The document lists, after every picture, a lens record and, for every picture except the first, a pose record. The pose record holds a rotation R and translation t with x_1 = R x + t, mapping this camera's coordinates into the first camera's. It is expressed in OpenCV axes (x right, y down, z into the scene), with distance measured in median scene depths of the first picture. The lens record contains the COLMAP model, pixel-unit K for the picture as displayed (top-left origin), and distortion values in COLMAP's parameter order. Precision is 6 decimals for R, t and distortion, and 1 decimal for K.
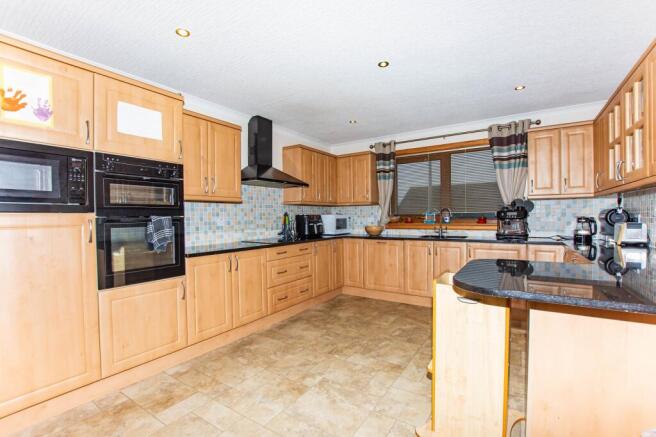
lens RADIAL K [[291.2, 0, 324.3], [0, 291.2, 220.1], [0, 0, 1]] dist [-0.031426, 0.000211]
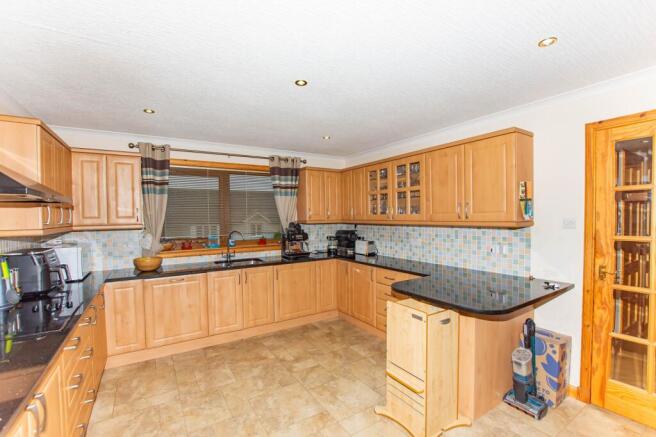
lens RADIAL K [[291.2, 0, 324.3], [0, 291.2, 220.1], [0, 0, 1]] dist [-0.031426, 0.000211]
pose [[0.417719, -0.006081, 0.908556, -0.352007], [0.024752, 0.999683, -0.004690, -0.070533], [-0.908239, 0.024448, 0.417737, 0.358127]]
